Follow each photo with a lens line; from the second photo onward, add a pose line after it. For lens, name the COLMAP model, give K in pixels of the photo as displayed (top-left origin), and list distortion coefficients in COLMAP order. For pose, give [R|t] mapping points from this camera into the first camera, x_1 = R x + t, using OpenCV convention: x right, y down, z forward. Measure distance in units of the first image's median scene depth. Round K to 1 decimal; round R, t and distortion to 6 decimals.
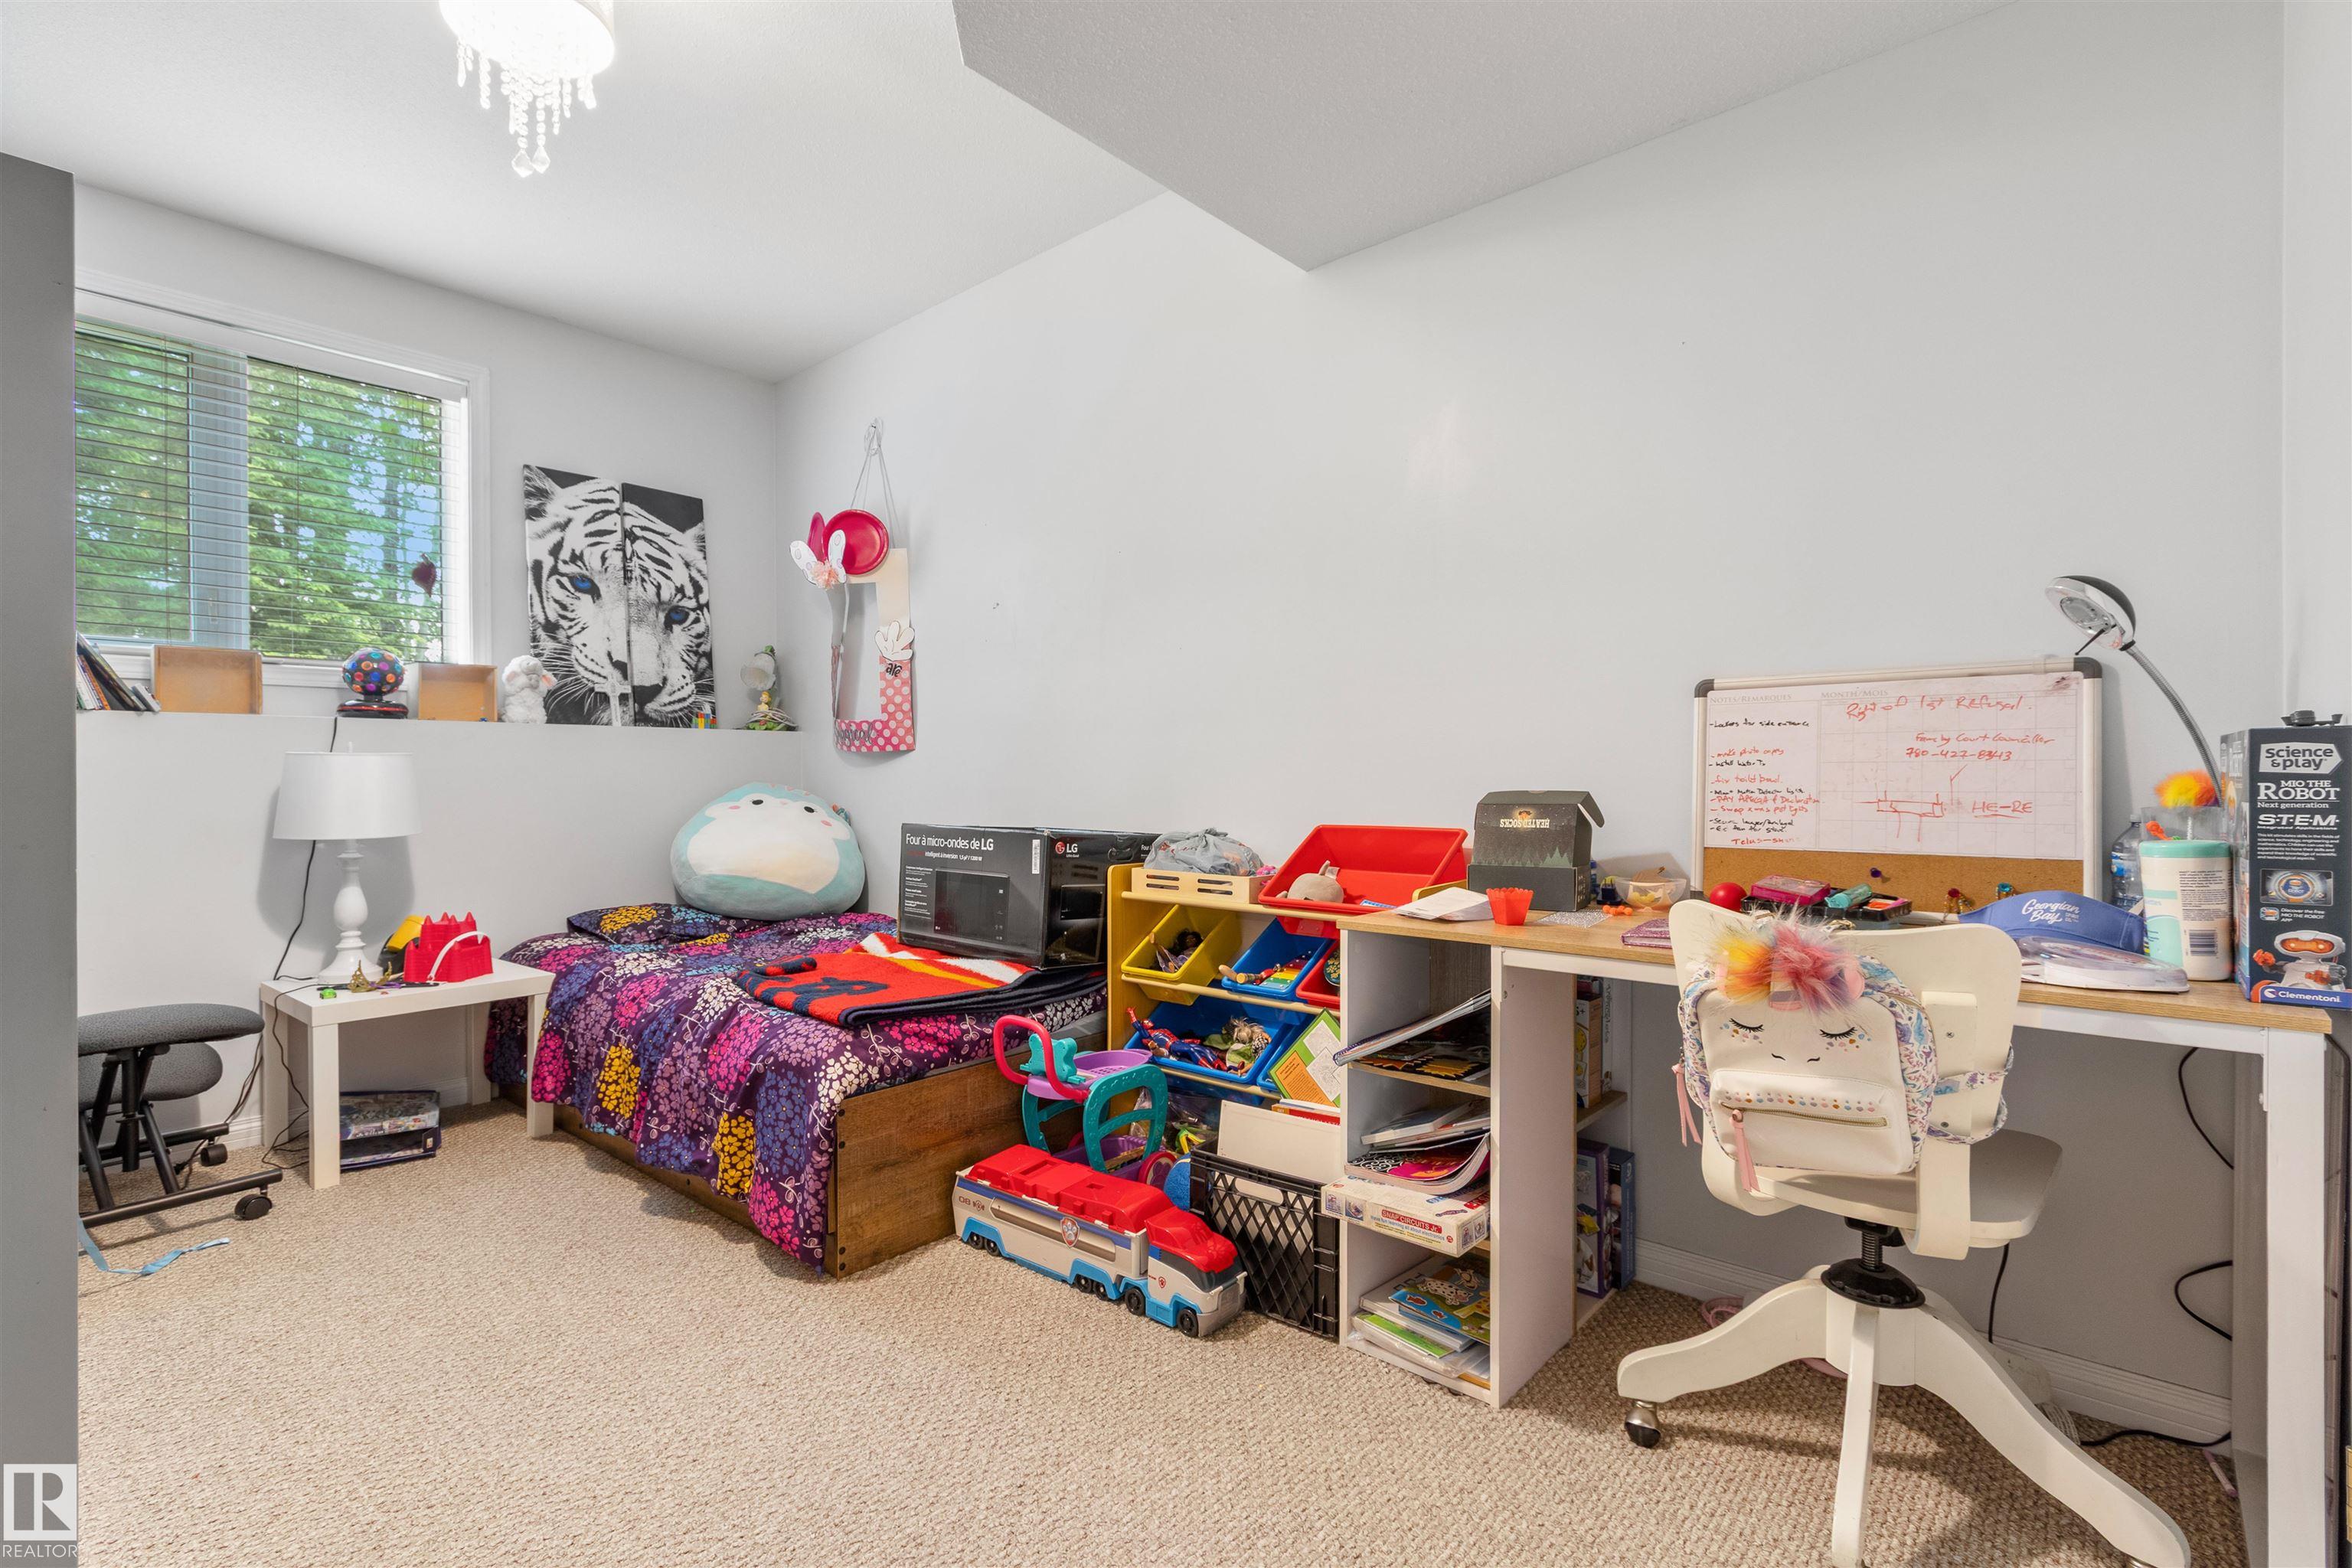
lens RADIAL K [[1086.4, 0, 1176.1], [0, 1086.4, 782.2], [0, 0, 1]] dist [0.000853, 0.001134]
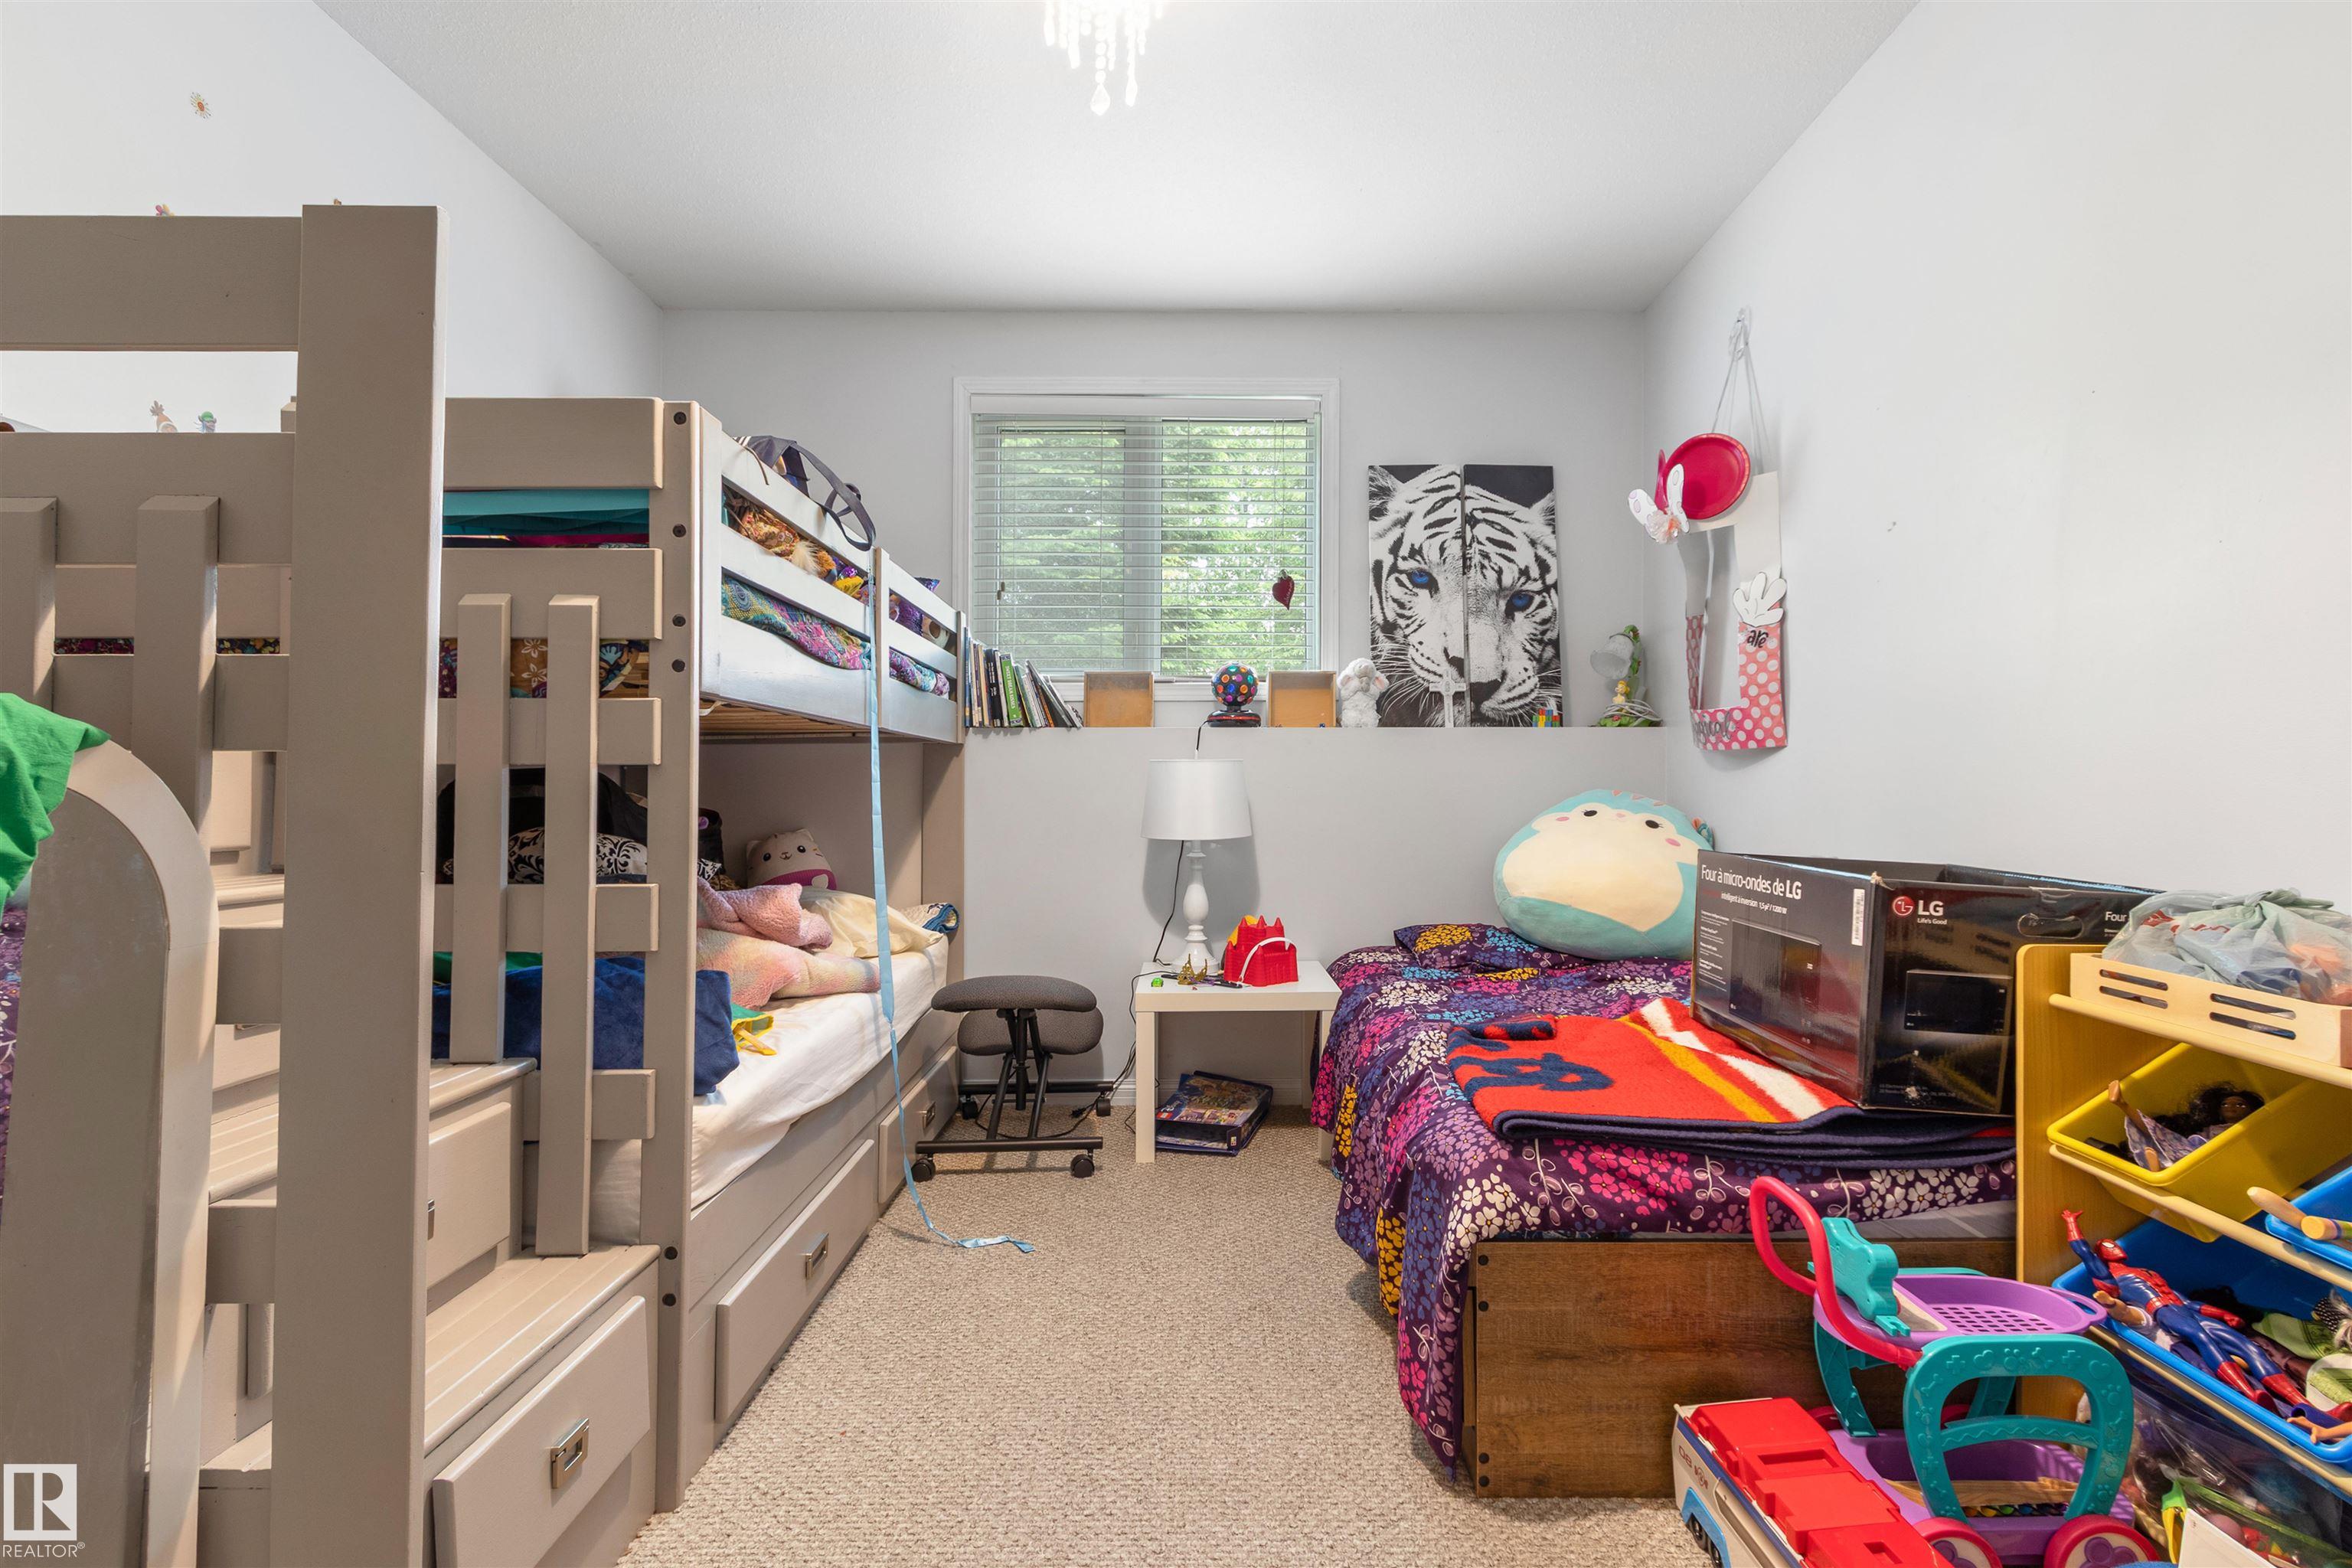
lens RADIAL K [[1134.4, 0, 1185.2], [0, 1134.4, 771.6], [0, 0, 1]] dist [0.003694, -0.001111]
pose [[0.657067, -0.004466, -0.753819, 0.088040], [-0.006551, 0.999911, -0.011634, -0.001856], [0.753804, 0.012582, 0.656979, 0.266154]]
